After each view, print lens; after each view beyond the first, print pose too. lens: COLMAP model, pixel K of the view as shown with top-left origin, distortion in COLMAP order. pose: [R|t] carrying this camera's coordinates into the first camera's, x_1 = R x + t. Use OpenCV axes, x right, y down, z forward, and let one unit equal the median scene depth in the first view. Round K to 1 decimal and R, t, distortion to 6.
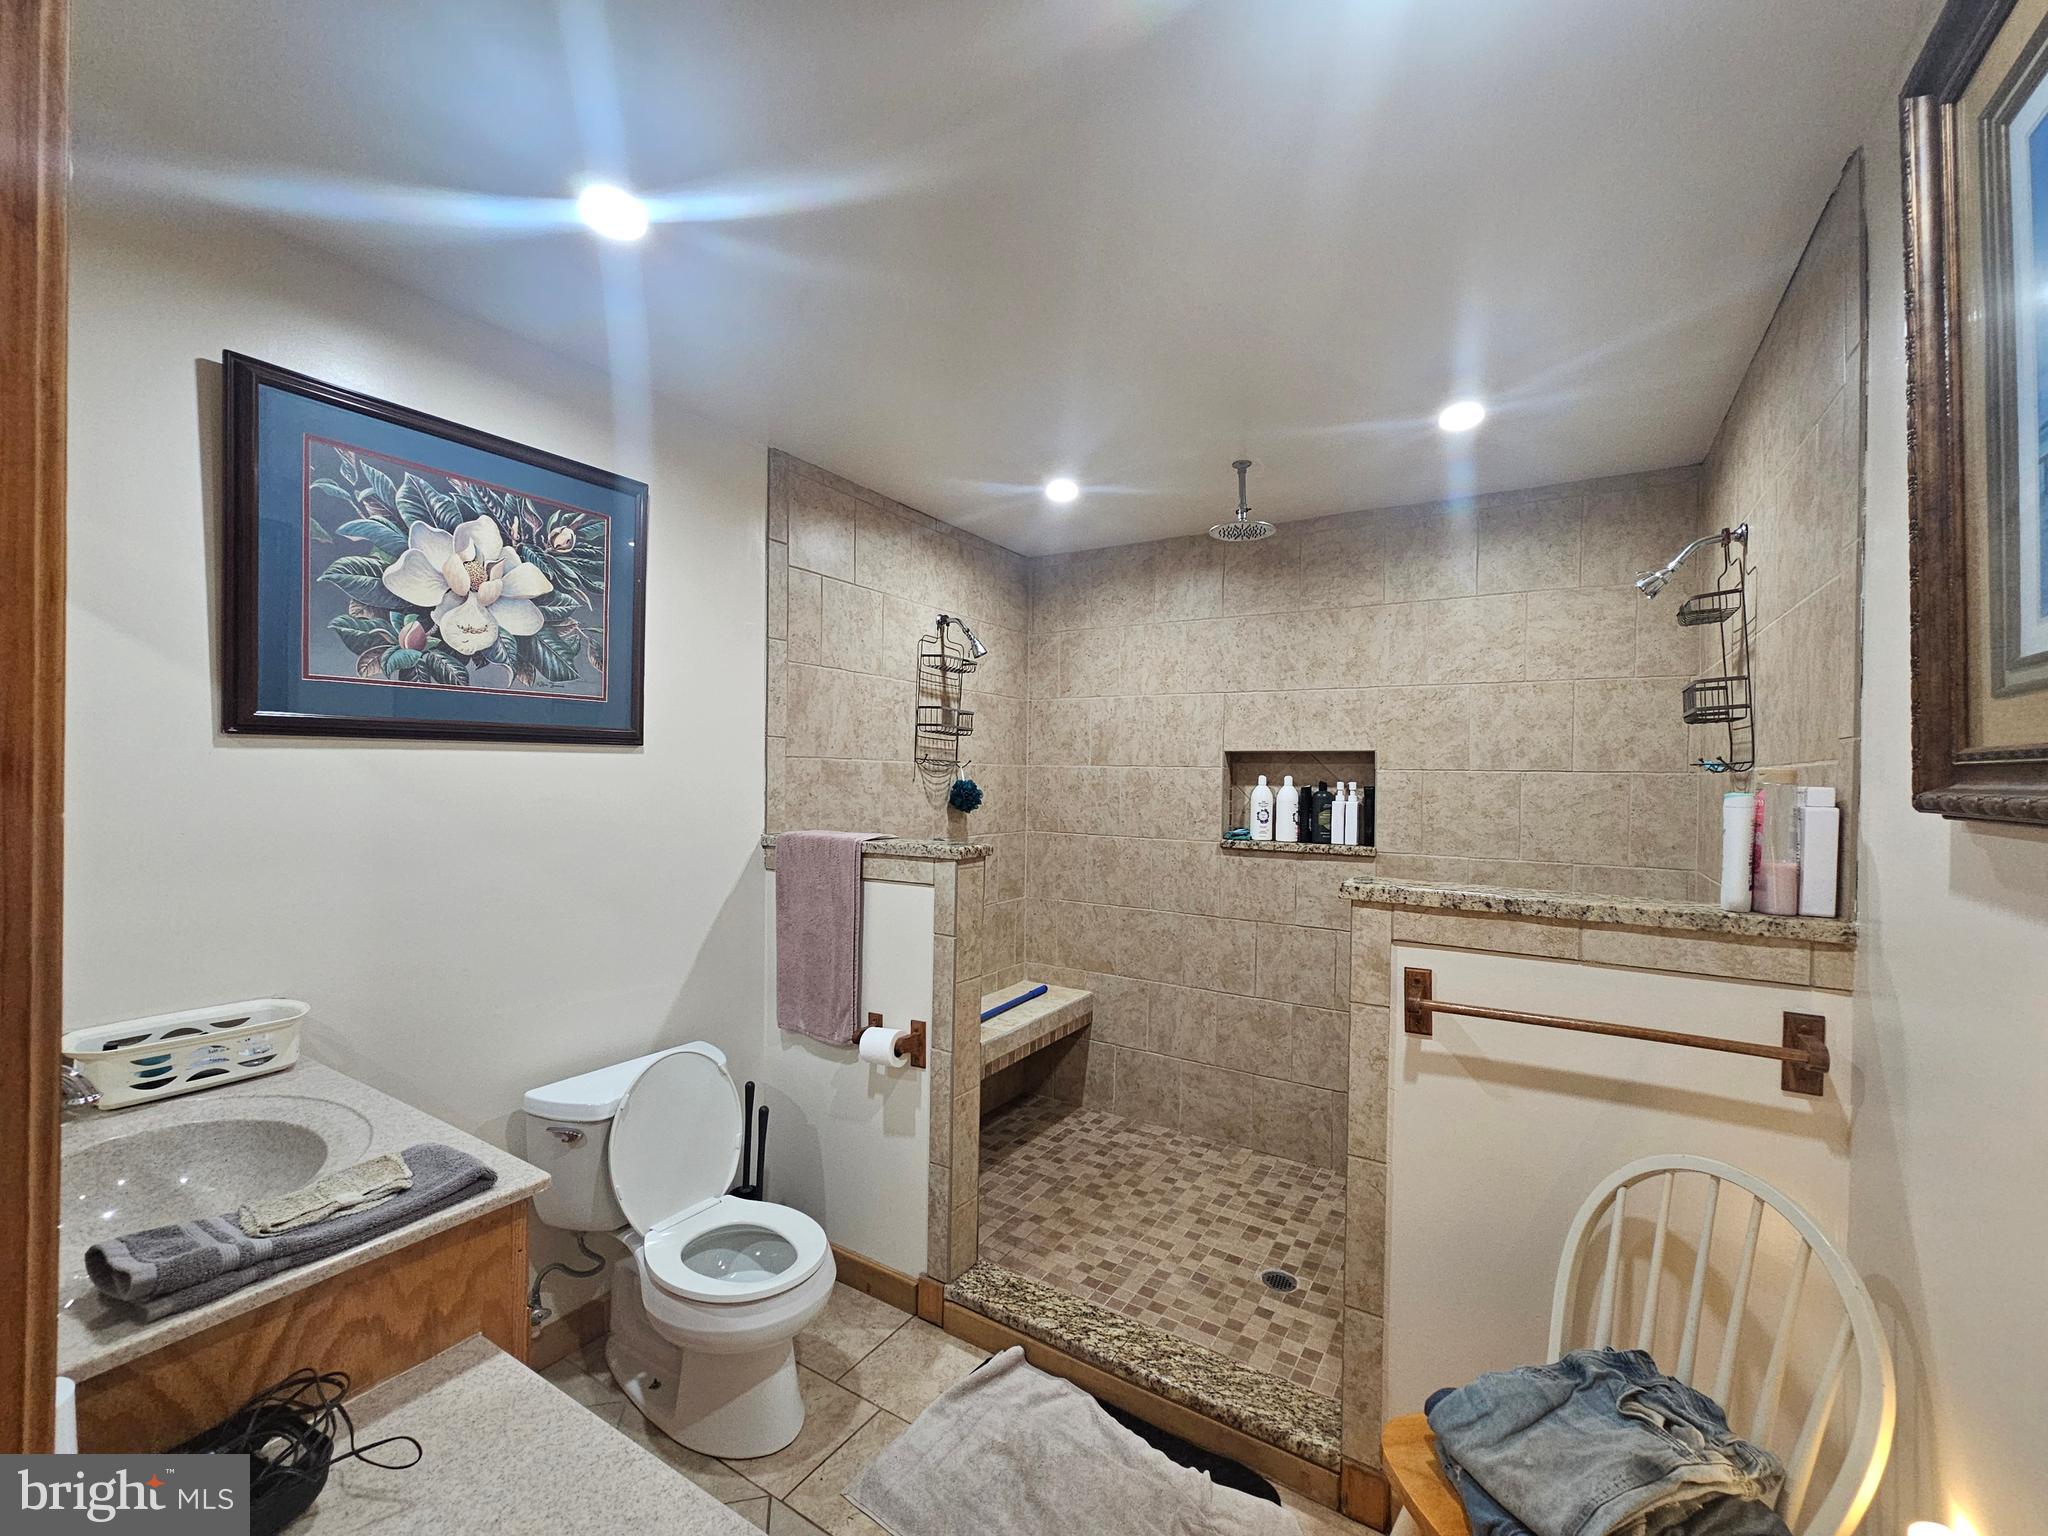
lens RADIAL K [[837.7, 0, 1036.6], [0, 837.7, 785.1], [0, 0, 1]] dist [-0.004177, 0.002046]
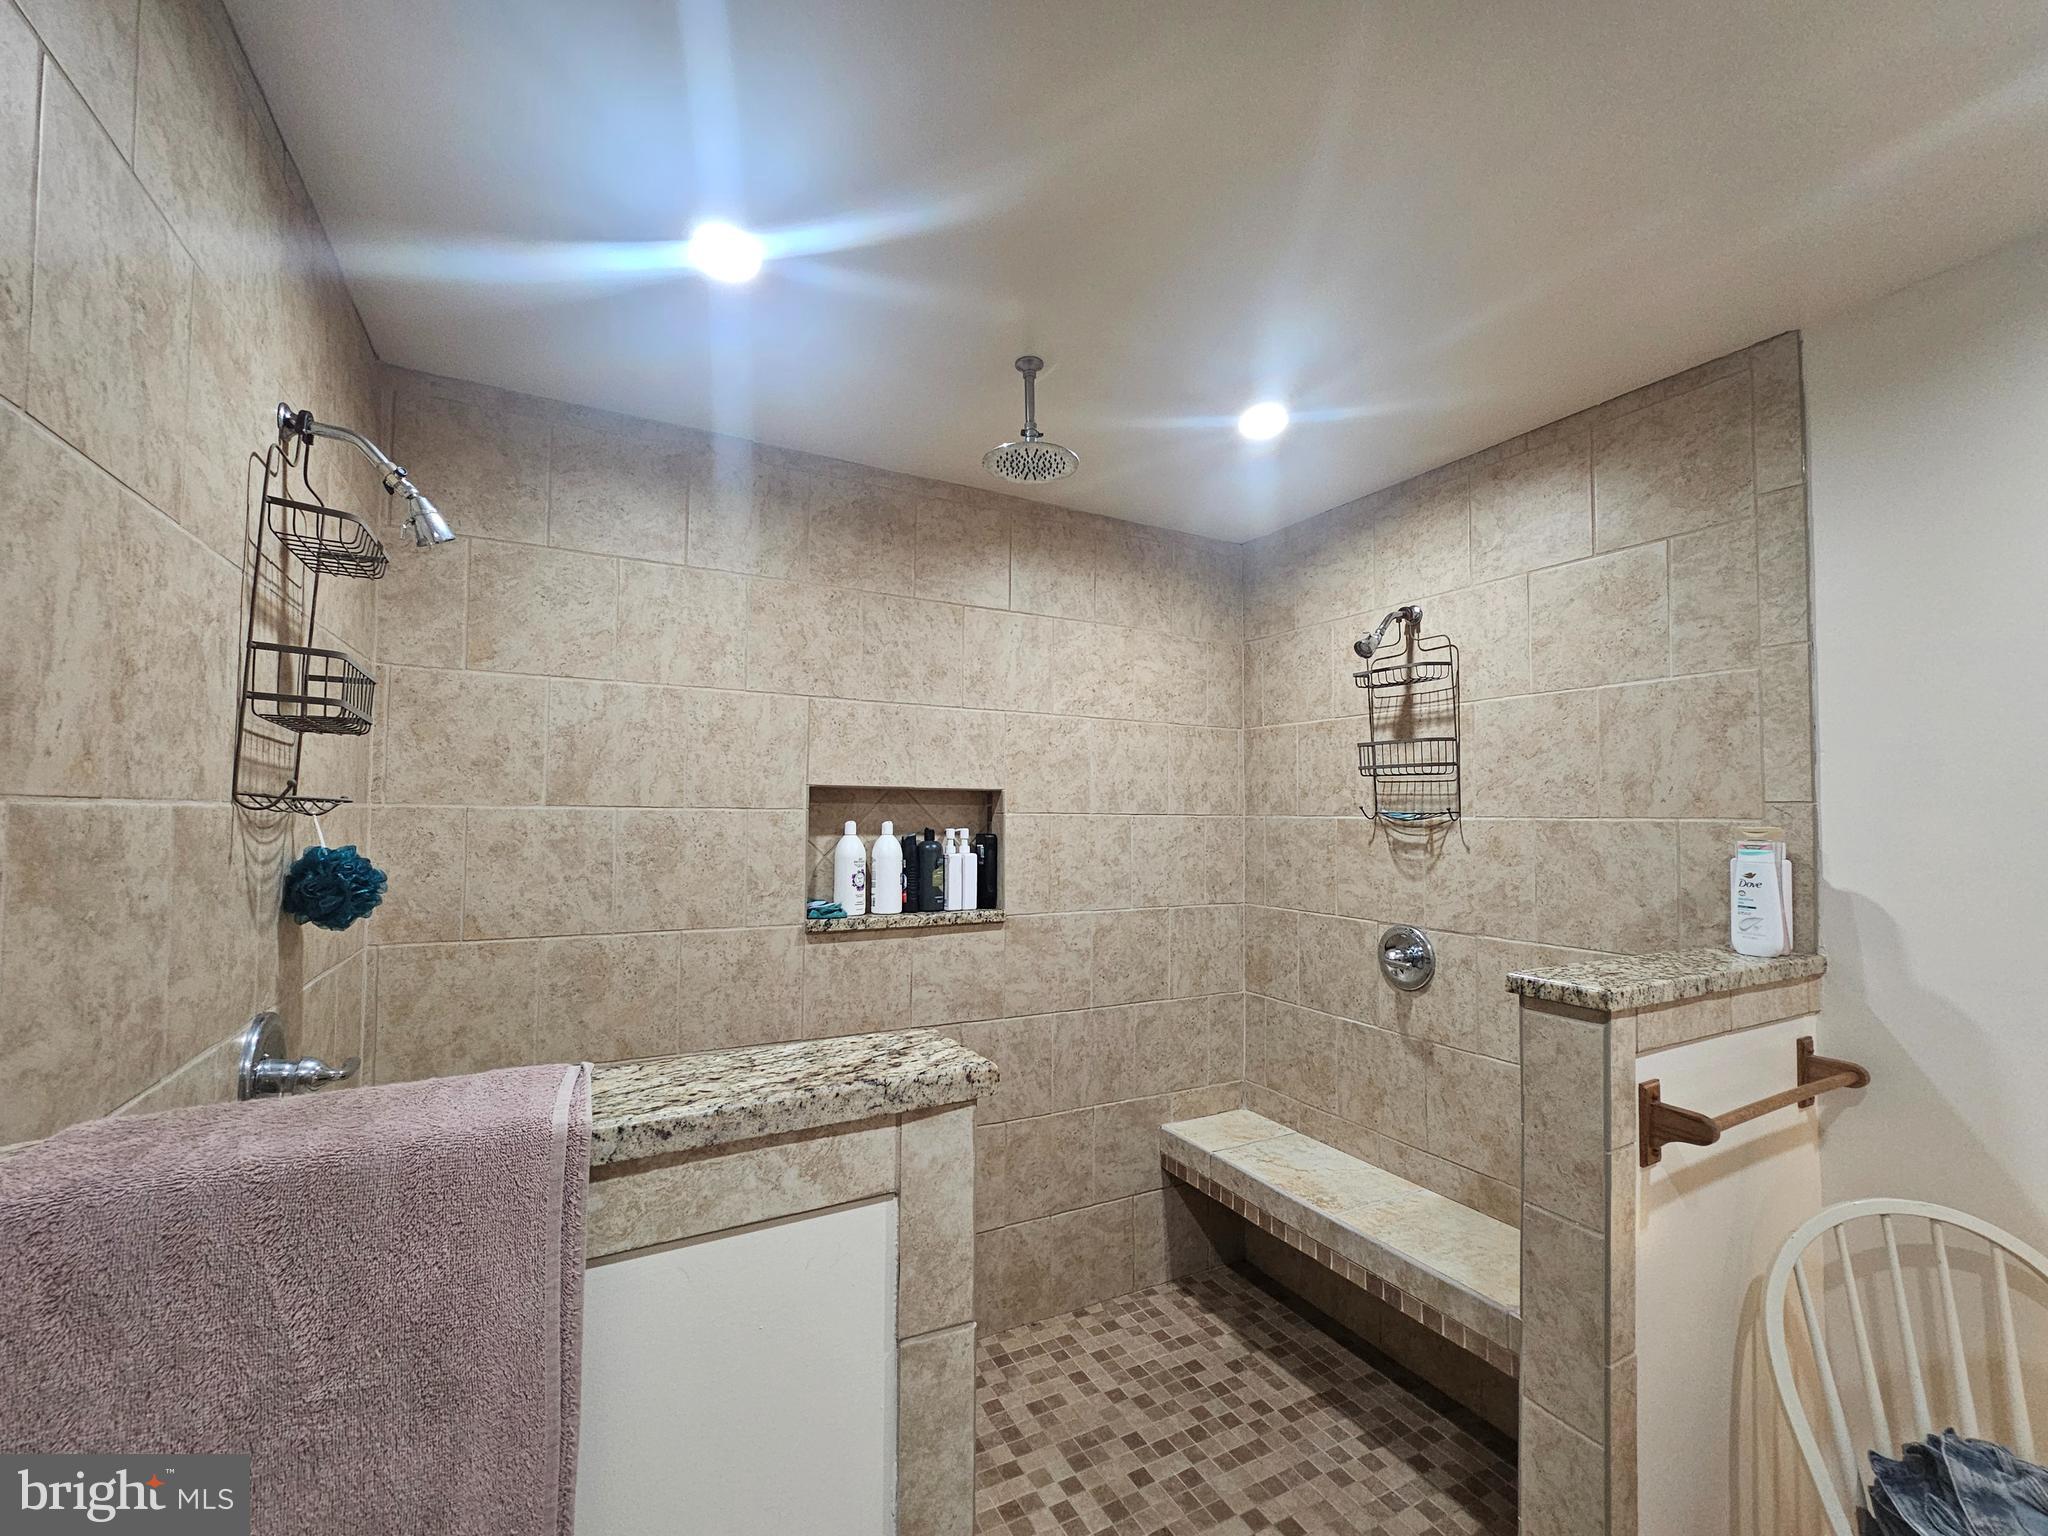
lens RADIAL K [[837.7, 0, 986.4], [0, 837.7, 783.1], [0, 0, 1]] dist [-0.004177, 0.002046]
pose [[0.508190, 0.018412, 0.861048, -0.308394], [0.006860, 0.999653, -0.025424, -0.027637], [-0.861218, 0.018827, 0.507887, 0.621387]]
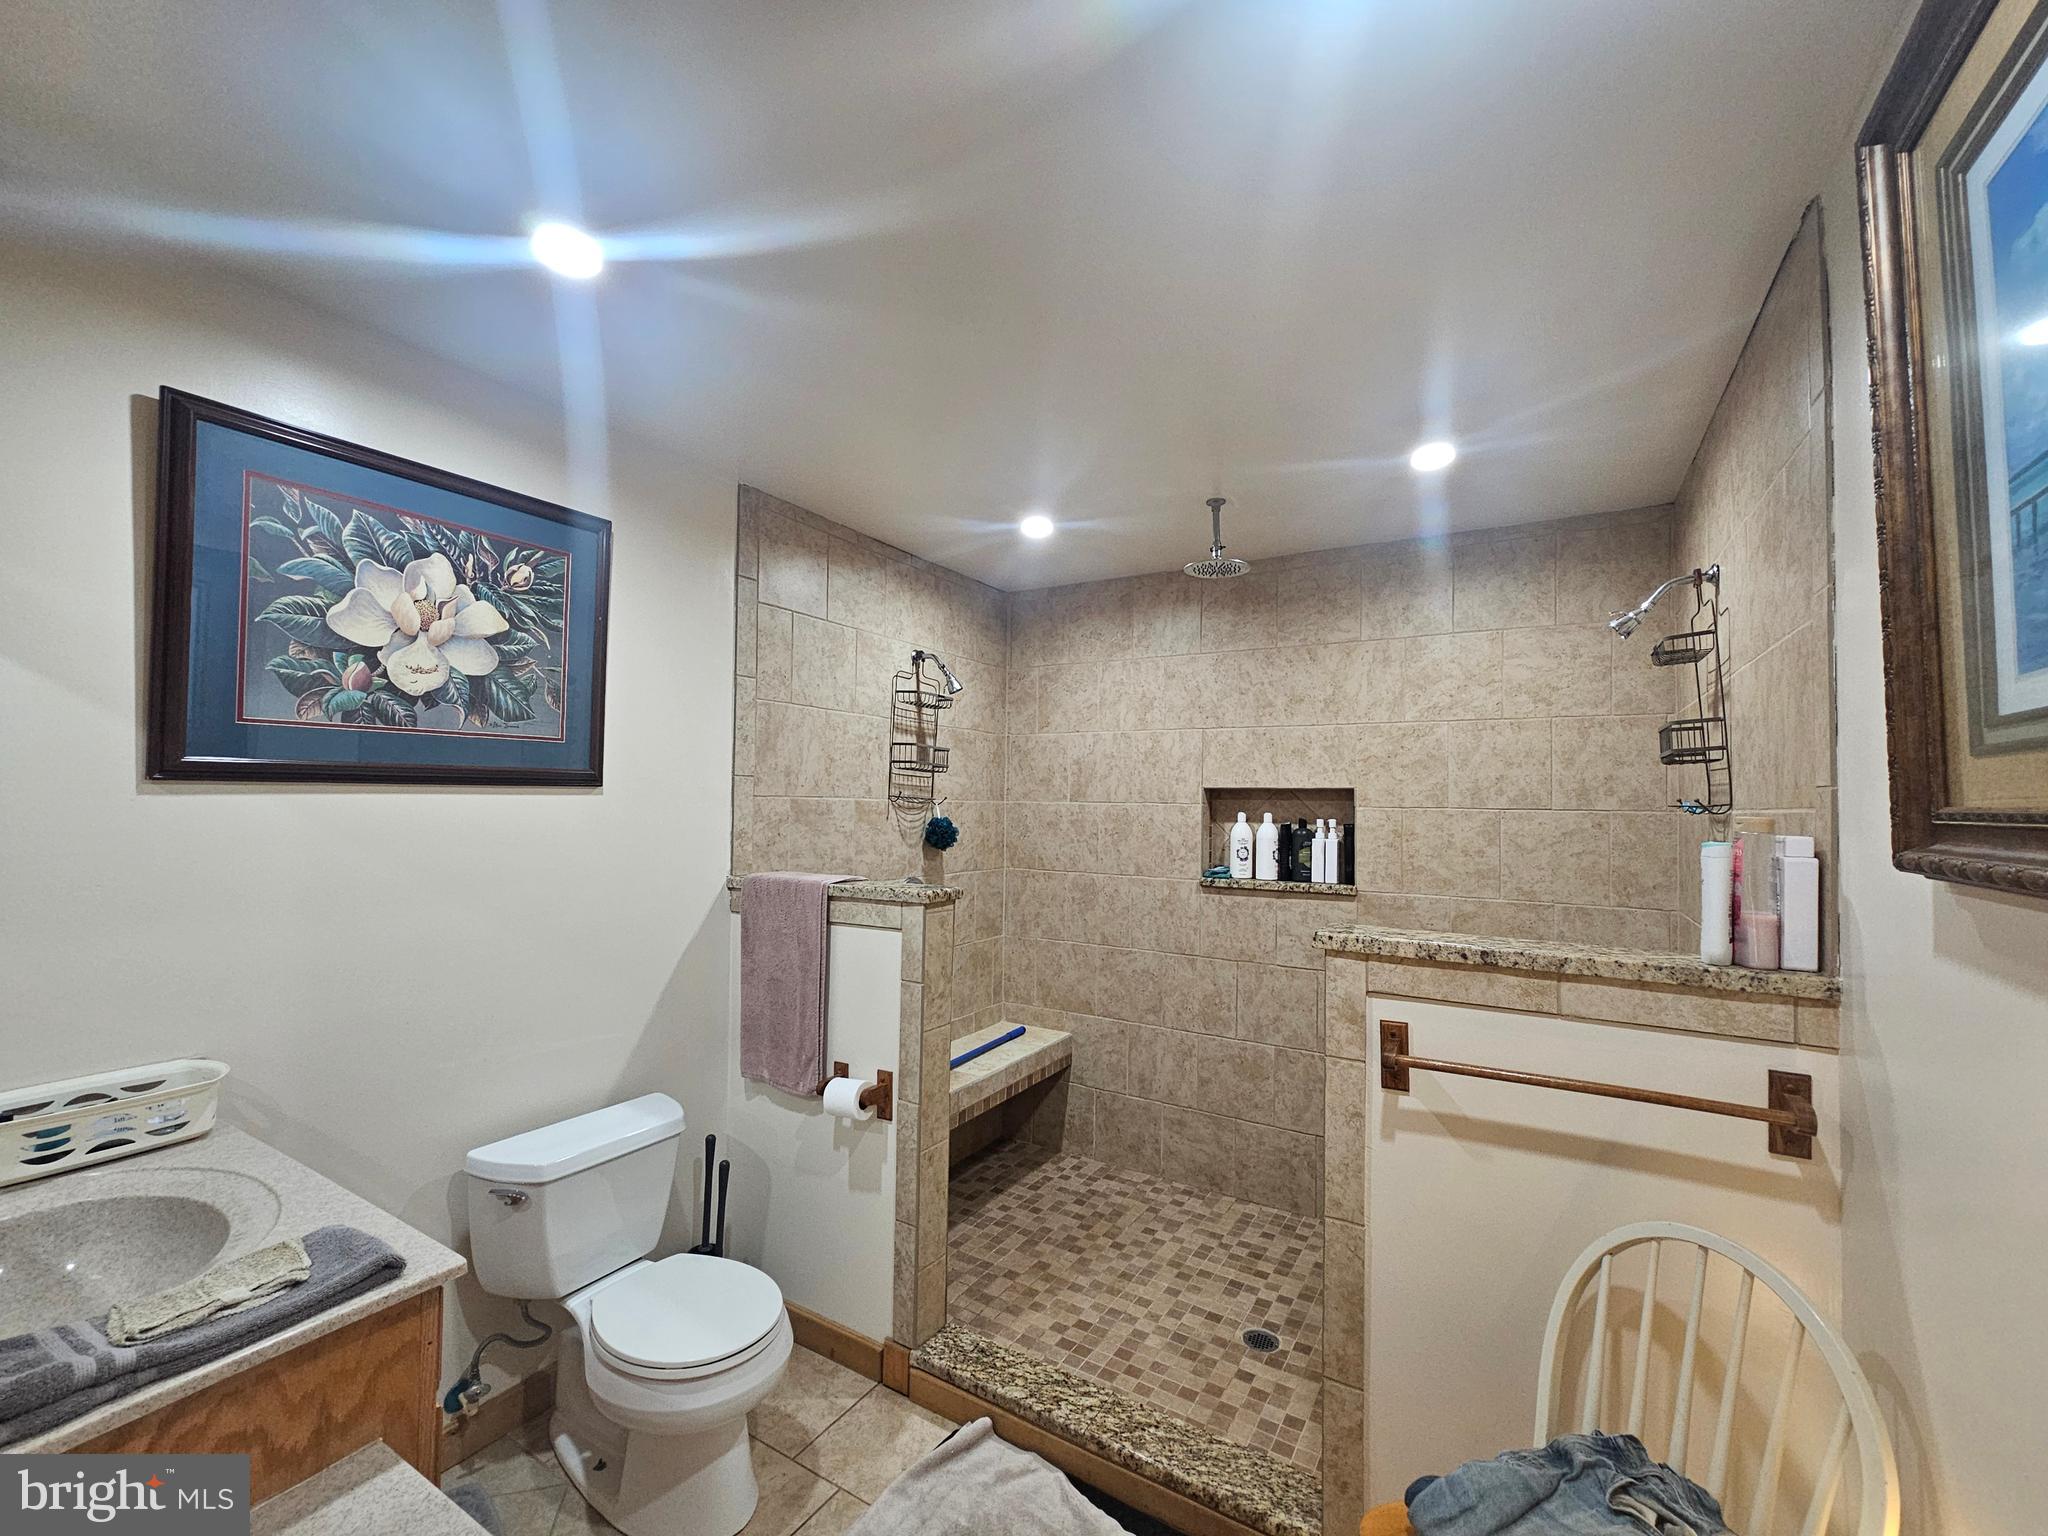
lens RADIAL K [[837.7, 0, 1037.1], [0, 837.7, 785.8], [0, 0, 1]] dist [-0.004177, 0.002046]
pose [[0.999913, -0.001154, 0.013132, 0.017221], [0.001588, 0.999451, -0.033085, -0.011847], [-0.013087, 0.033103, 0.999366, 0.016771]]
